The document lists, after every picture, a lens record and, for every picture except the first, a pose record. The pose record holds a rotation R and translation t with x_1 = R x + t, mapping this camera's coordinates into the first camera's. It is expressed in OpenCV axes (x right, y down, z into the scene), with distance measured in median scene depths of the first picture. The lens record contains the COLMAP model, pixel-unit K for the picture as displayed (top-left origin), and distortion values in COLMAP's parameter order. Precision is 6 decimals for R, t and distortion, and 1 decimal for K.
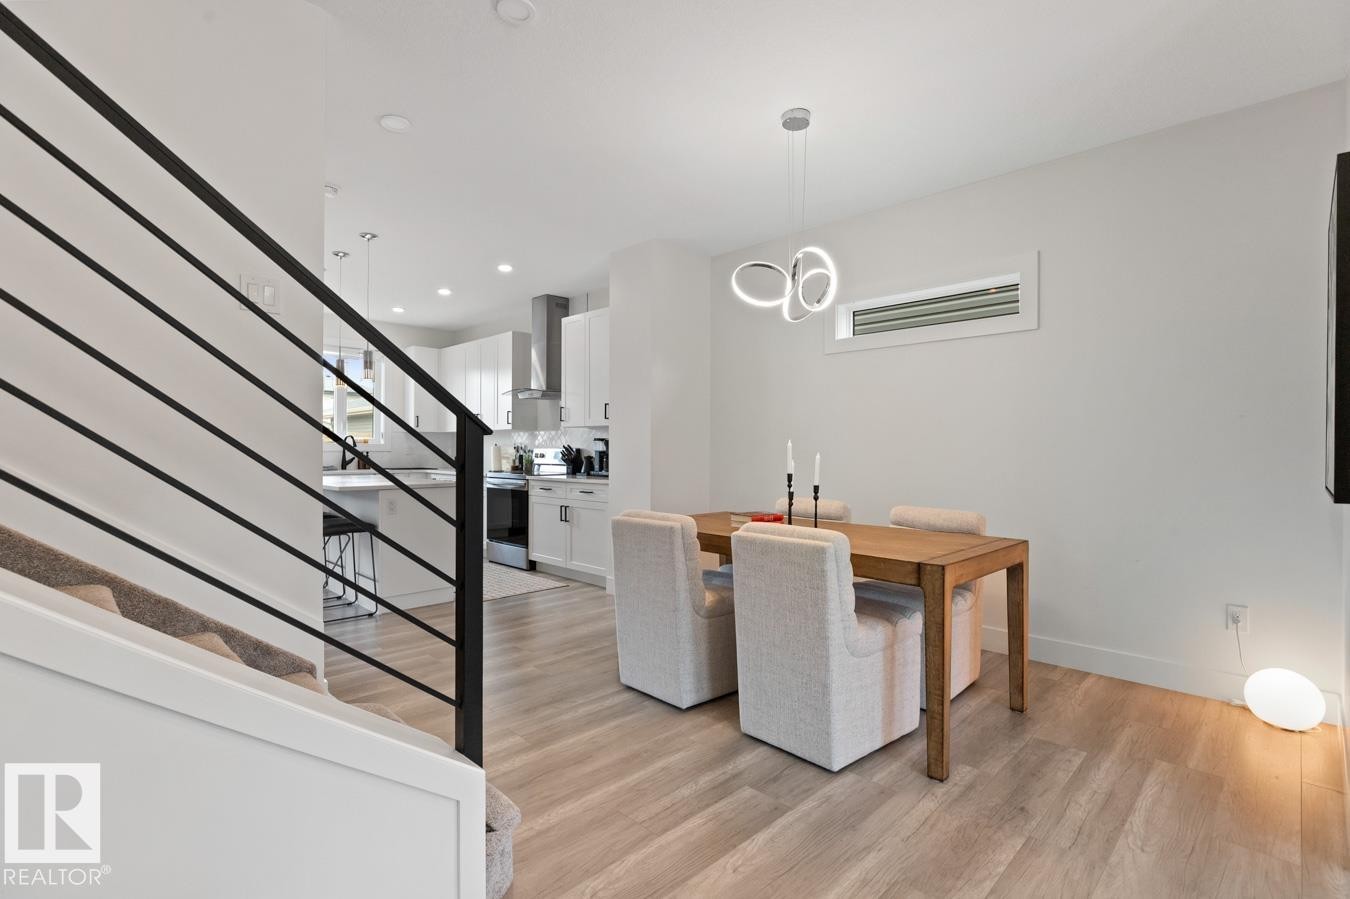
lens RADIAL K [[626.9, 0, 674.9], [0, 626.9, 454.5], [0, 0, 1]] dist [-0.000252, 0.000017]
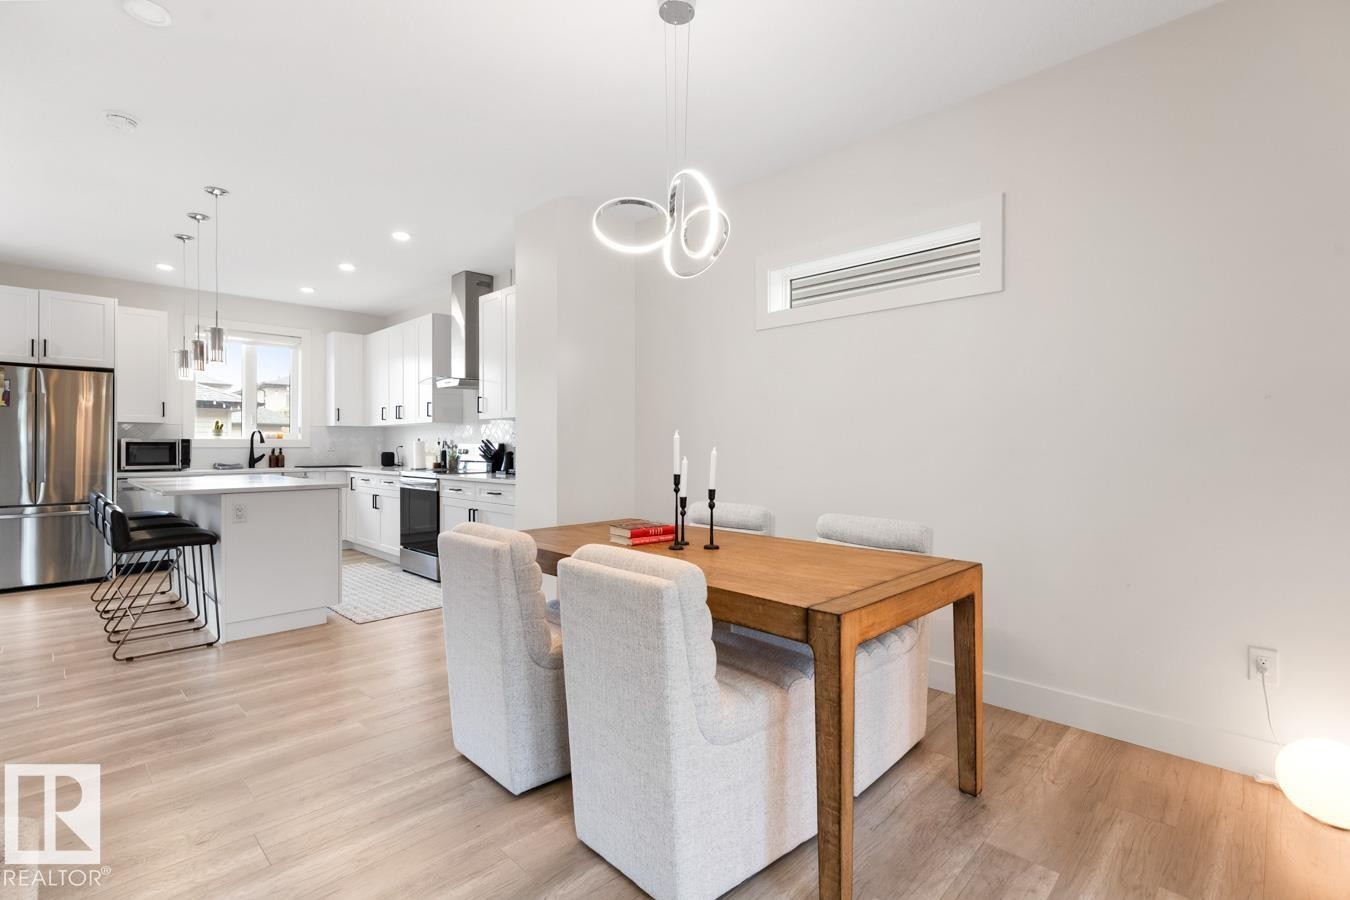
lens RADIAL K [[619.0, 0, 675.0], [0, 619.0, 450.0], [0, 0, 1]] dist [0.007428, 0.000114]
pose [[0.999970, -0.003777, 0.006690, 0.175875], [0.003774, 0.999993, 0.000404, 0.000527], [-0.006692, -0.000379, 0.999978, 0.240016]]
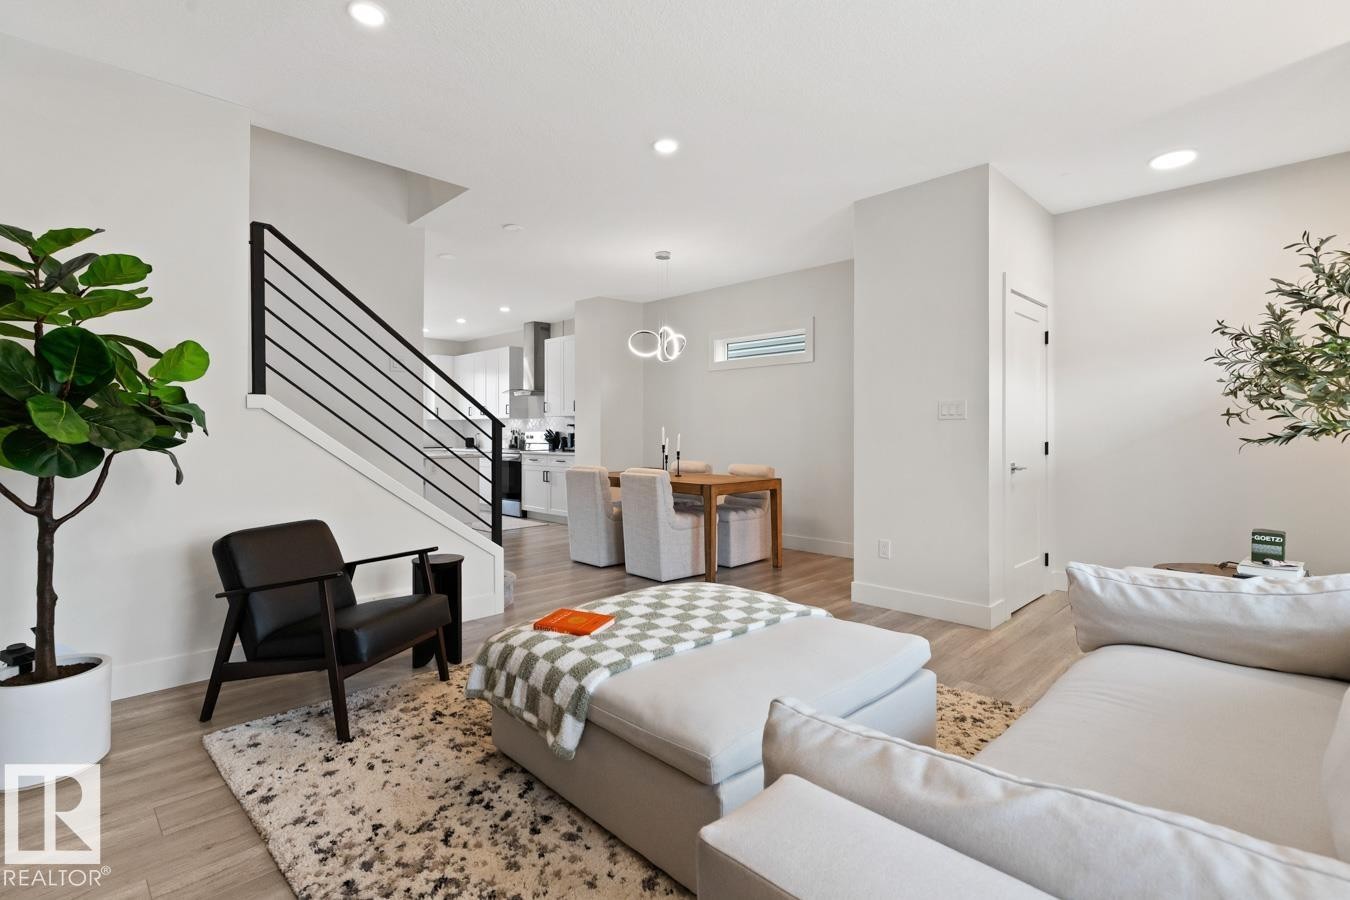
lens RADIAL K [[638.4, 0, 674.2], [0, 638.4, 435.9], [0, 0, 1]] dist [0.001793, 0.000285]
pose [[0.999992, -0.003434, 0.001846, 0.211051], [0.003438, 0.999992, -0.002268, 0.008101], [-0.001838, 0.002274, 0.999996, -0.859269]]
